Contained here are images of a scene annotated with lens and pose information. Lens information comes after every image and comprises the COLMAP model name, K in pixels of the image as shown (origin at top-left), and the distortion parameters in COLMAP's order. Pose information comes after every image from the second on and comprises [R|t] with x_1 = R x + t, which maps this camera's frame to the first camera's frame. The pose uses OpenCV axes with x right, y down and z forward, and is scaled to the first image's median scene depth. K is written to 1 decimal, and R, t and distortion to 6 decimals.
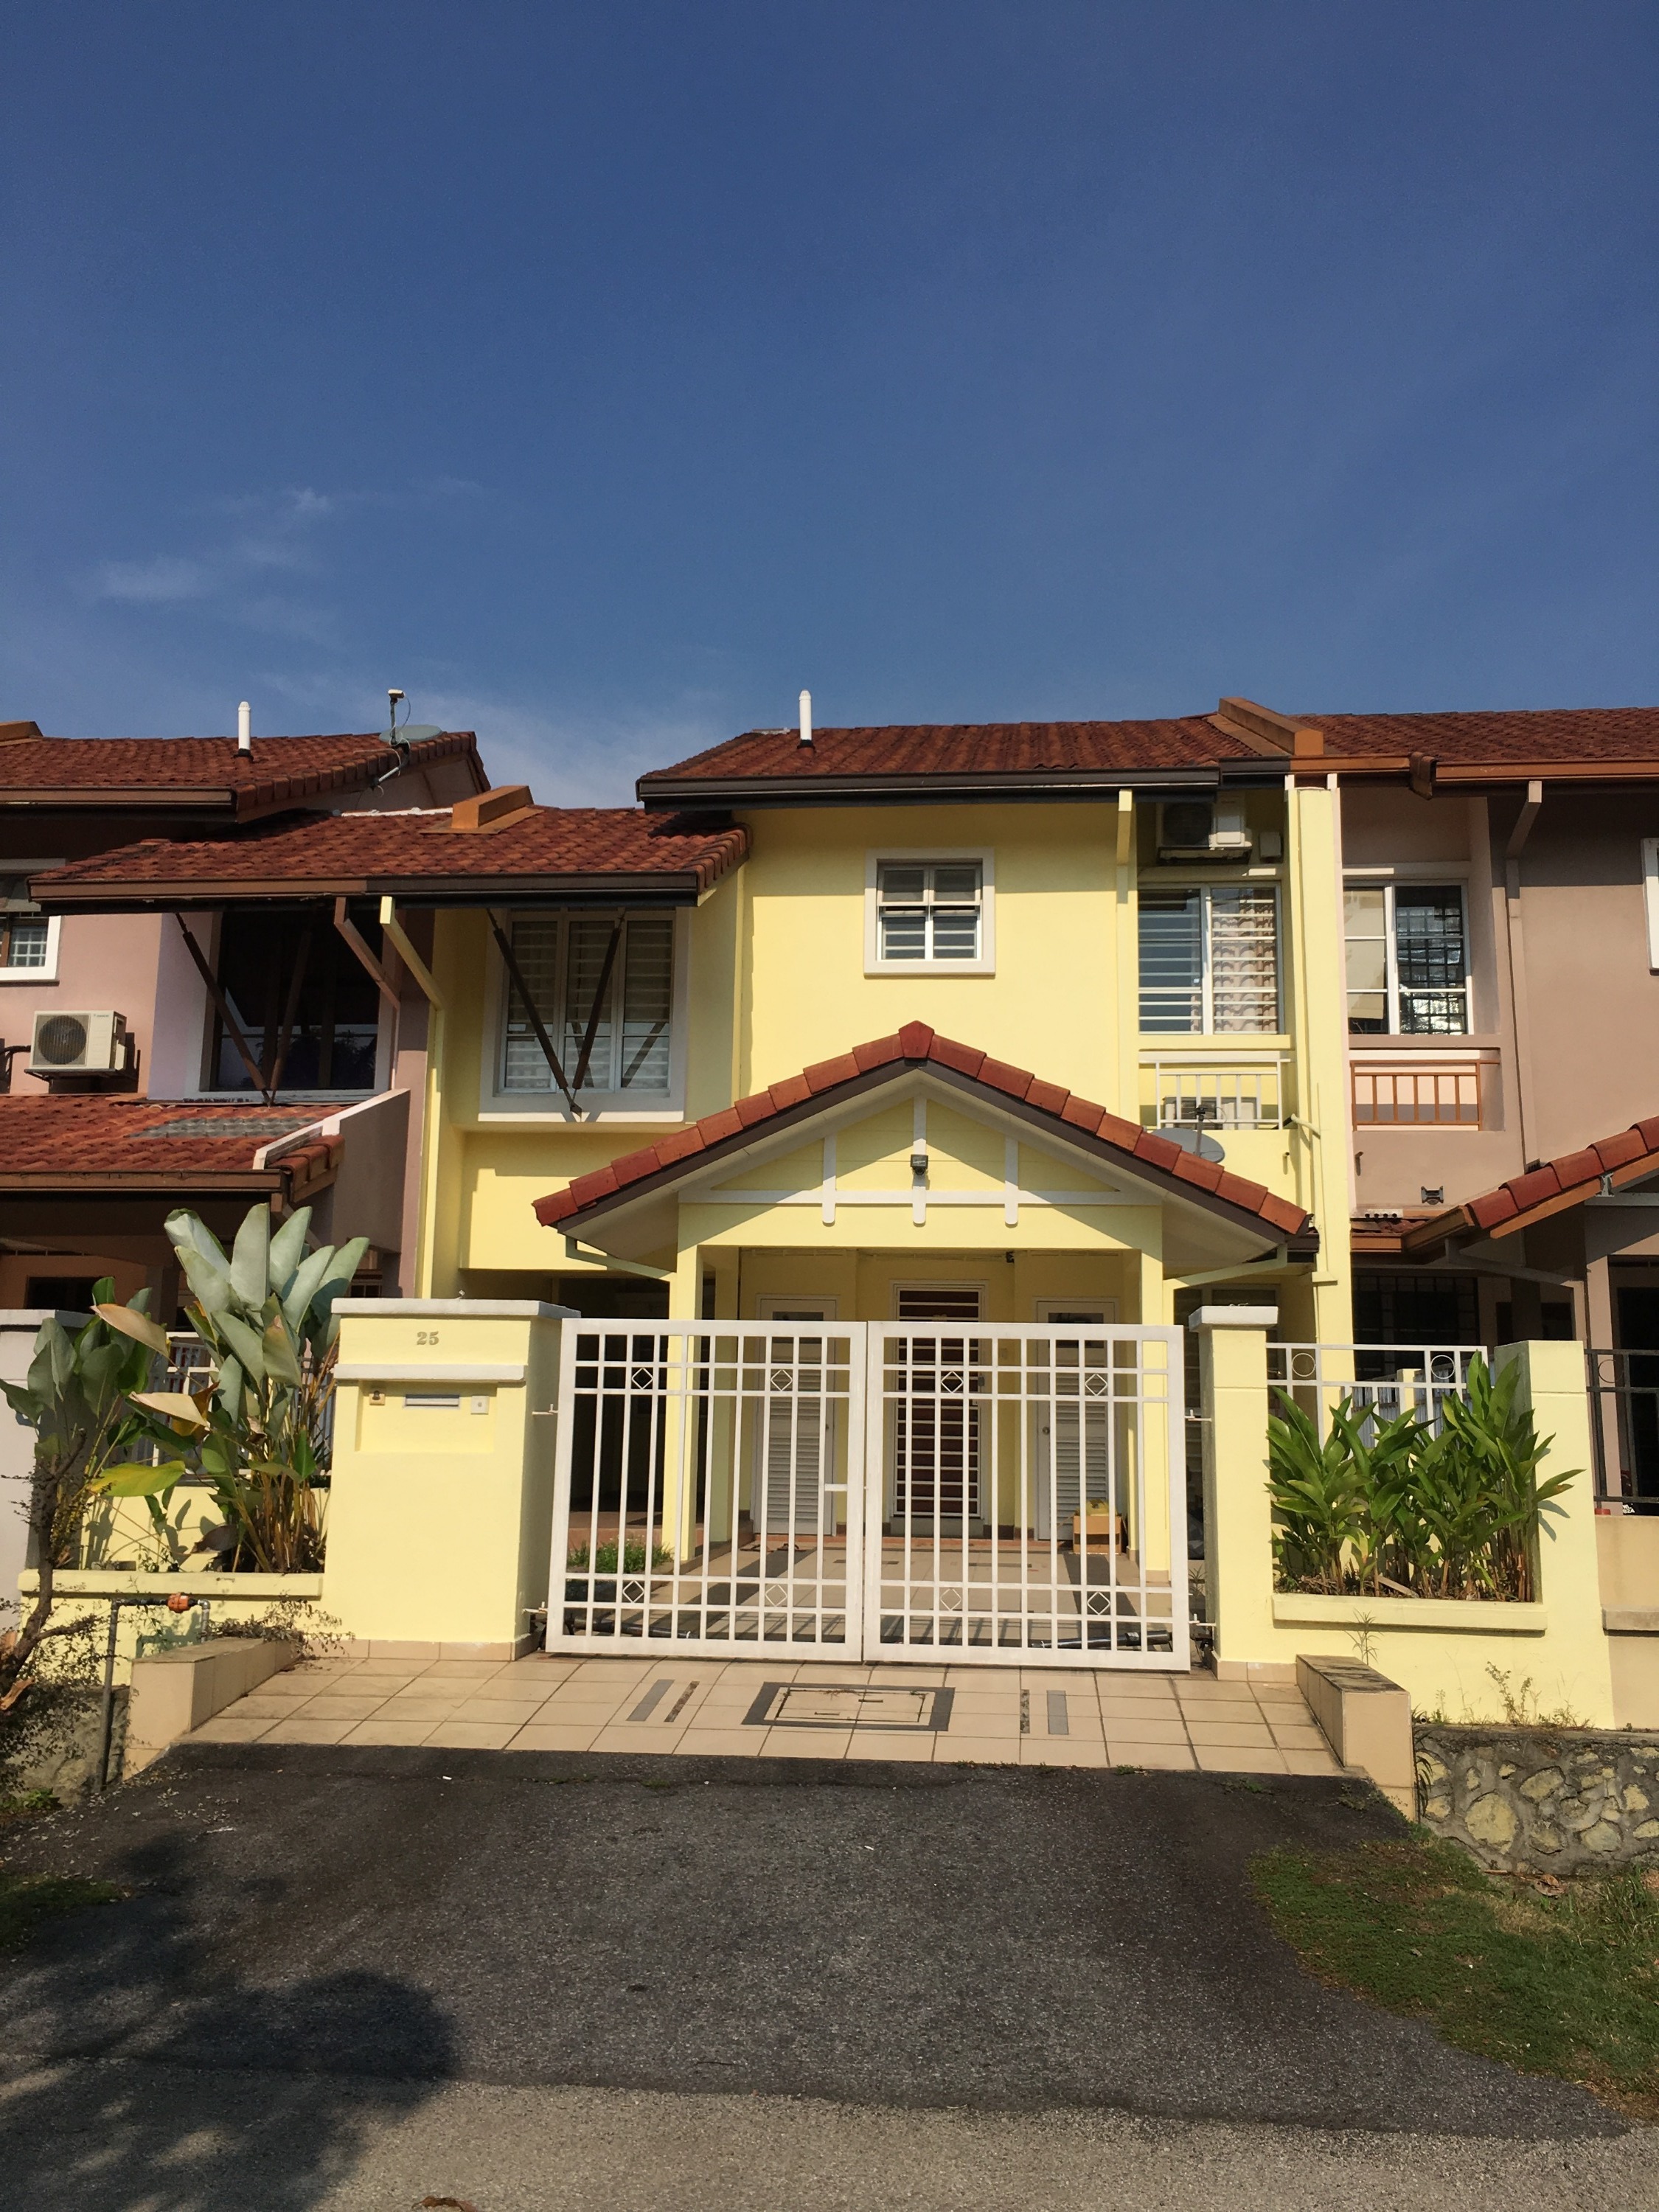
lens RADIAL K [[1900.0, 0, 829.5], [0, 1900.0, 1106.0], [0, 0, 1]] dist [0.005840, 0.003652]
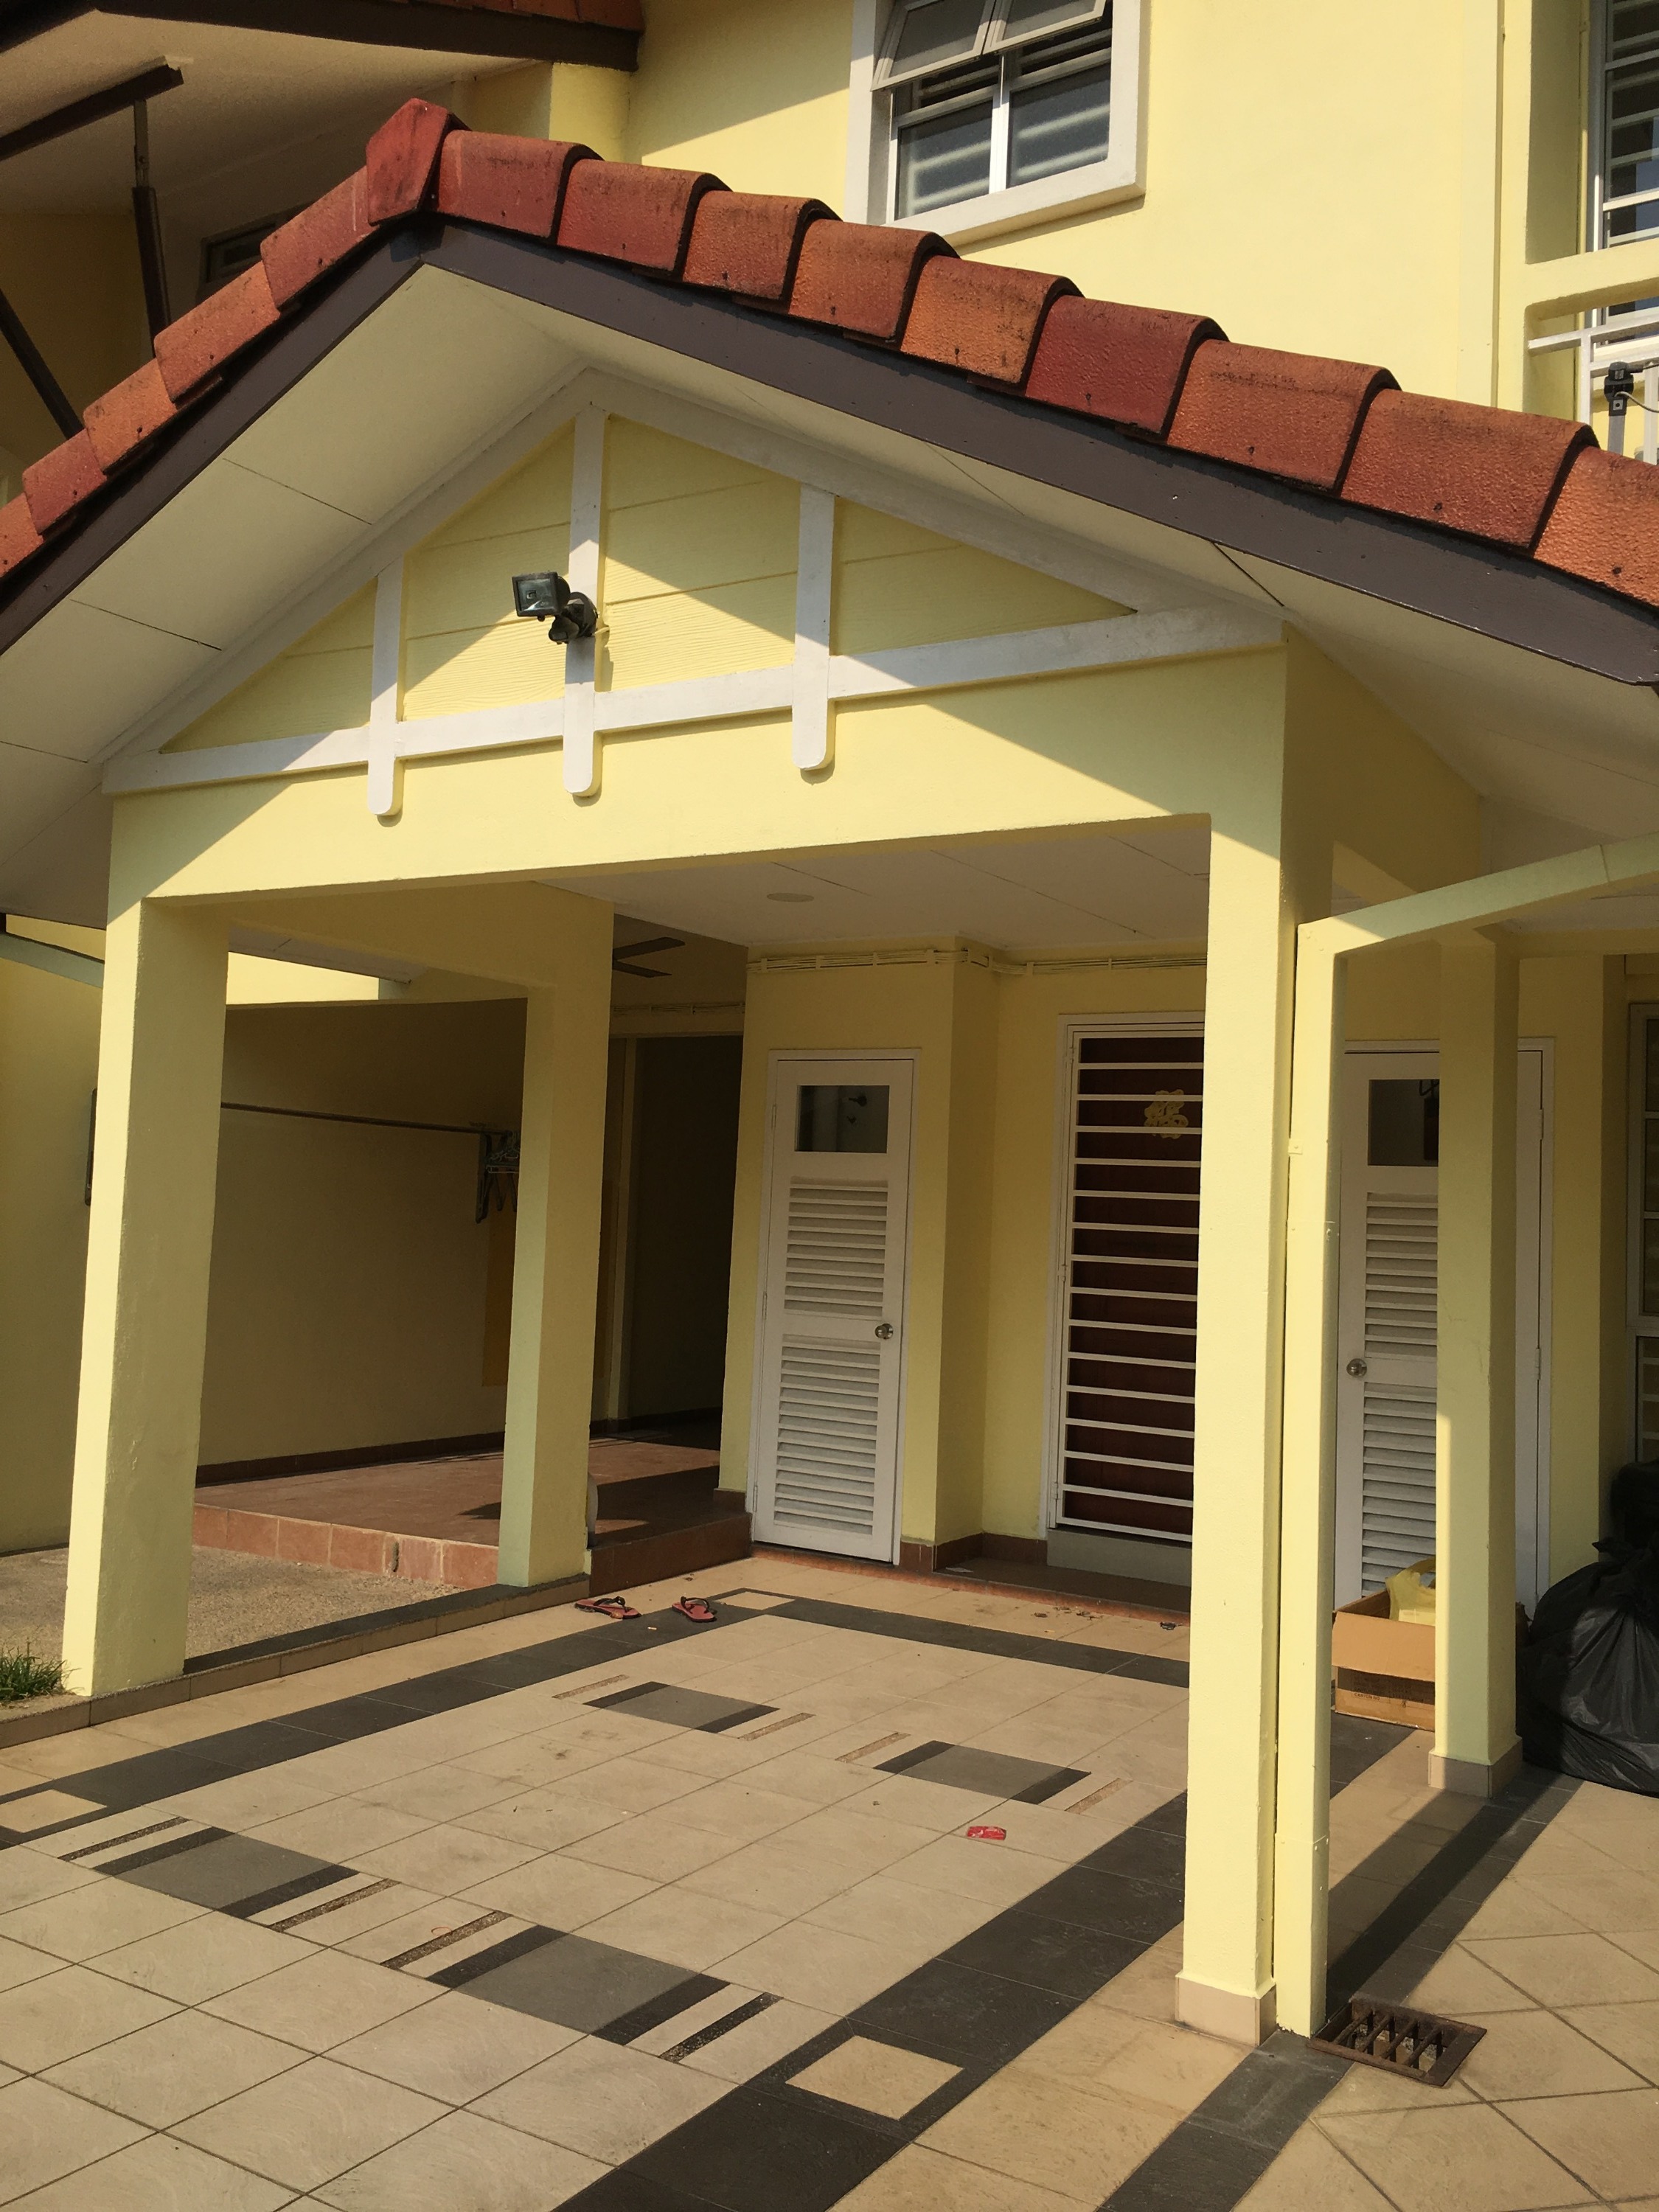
lens RADIAL K [[1900.0, 0, 829.5], [0, 1900.0, 1106.0], [0, 0, 1]] dist [0.005840, 0.003652]
pose [[0.891854, -0.004280, -0.452303, 0.237498], [0.048005, 0.995204, 0.085238, 0.090068], [0.449768, -0.097732, 0.887782, 0.714015]]
